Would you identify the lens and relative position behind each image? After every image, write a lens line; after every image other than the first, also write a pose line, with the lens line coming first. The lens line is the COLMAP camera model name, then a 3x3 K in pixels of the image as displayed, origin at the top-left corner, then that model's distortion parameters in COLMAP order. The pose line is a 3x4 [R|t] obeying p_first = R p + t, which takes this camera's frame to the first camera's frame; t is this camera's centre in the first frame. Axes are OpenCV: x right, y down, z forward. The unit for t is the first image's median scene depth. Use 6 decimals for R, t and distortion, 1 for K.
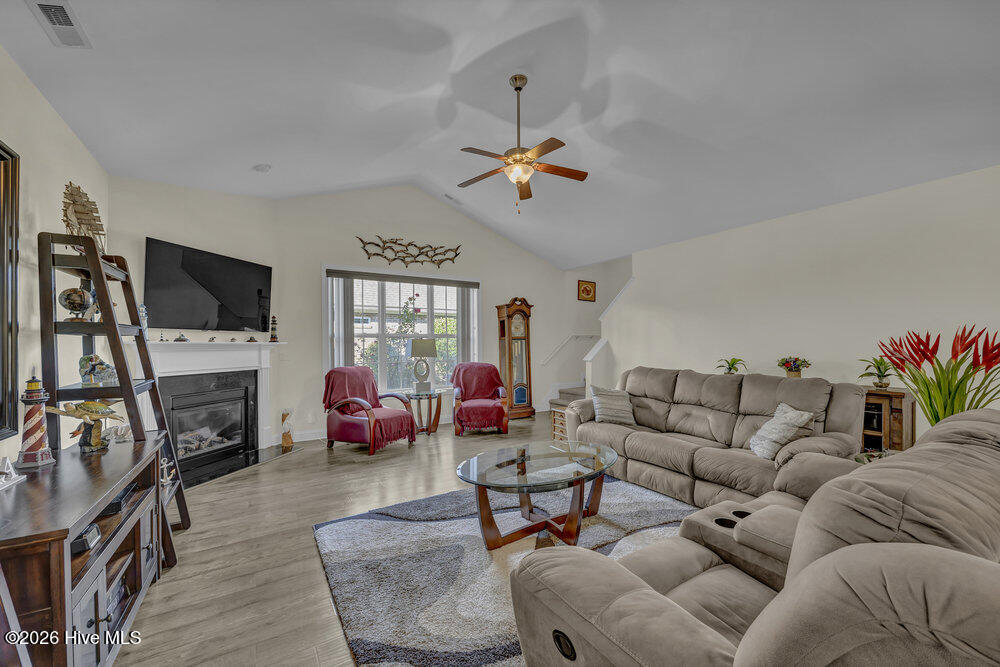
lens RADIAL K [[390.4, 0, 506.1], [0, 390.4, 344.1], [0, 0, 1]] dist [-0.002768, -0.000717]
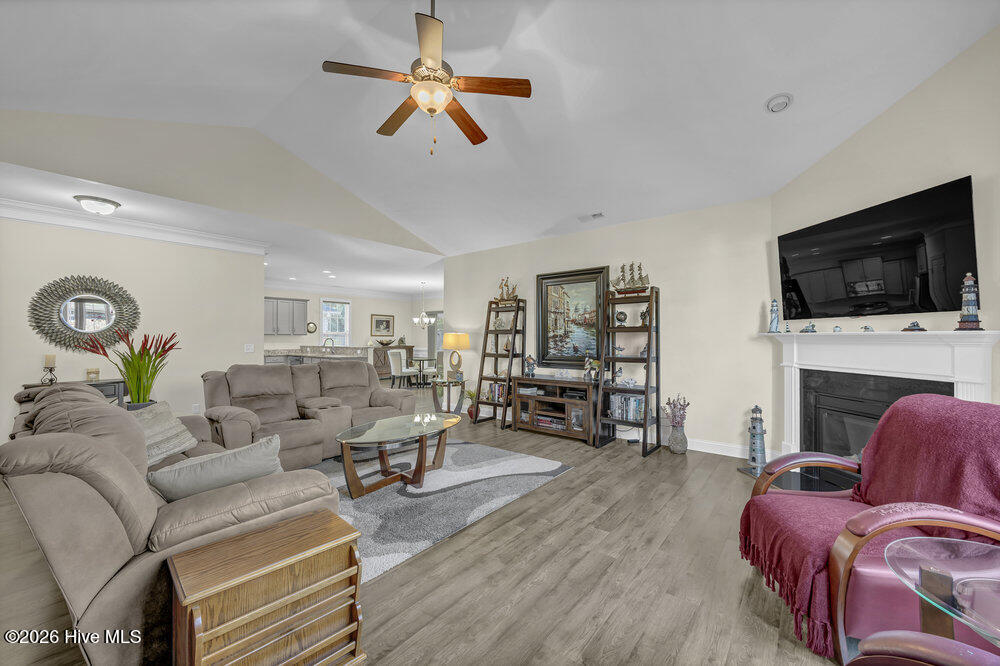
lens RADIAL K [[390.4, 0, 506.7], [0, 390.4, 331.7], [0, 0, 1]] dist [-0.002768, -0.000717]
pose [[-0.951494, 0.006335, -0.307602, 0.079470], [0.010360, 0.999881, -0.011453, -0.003519], [0.307493, -0.014084, -0.951446, 1.081287]]
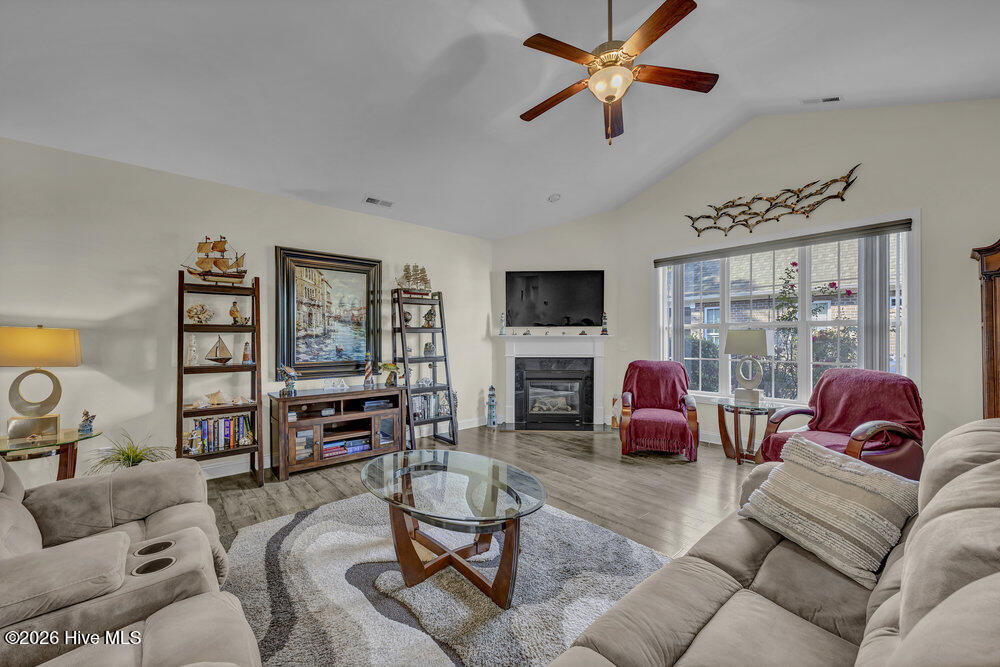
lens RADIAL K [[390.4, 0, 506.3], [0, 390.4, 337.5], [0, 0, 1]] dist [-0.002768, -0.000717]
pose [[0.146930, 0.006771, -0.989124, 0.427763], [0.001415, 0.999974, 0.007055, -0.004489], [0.989146, -0.002436, 0.146917, 0.457929]]
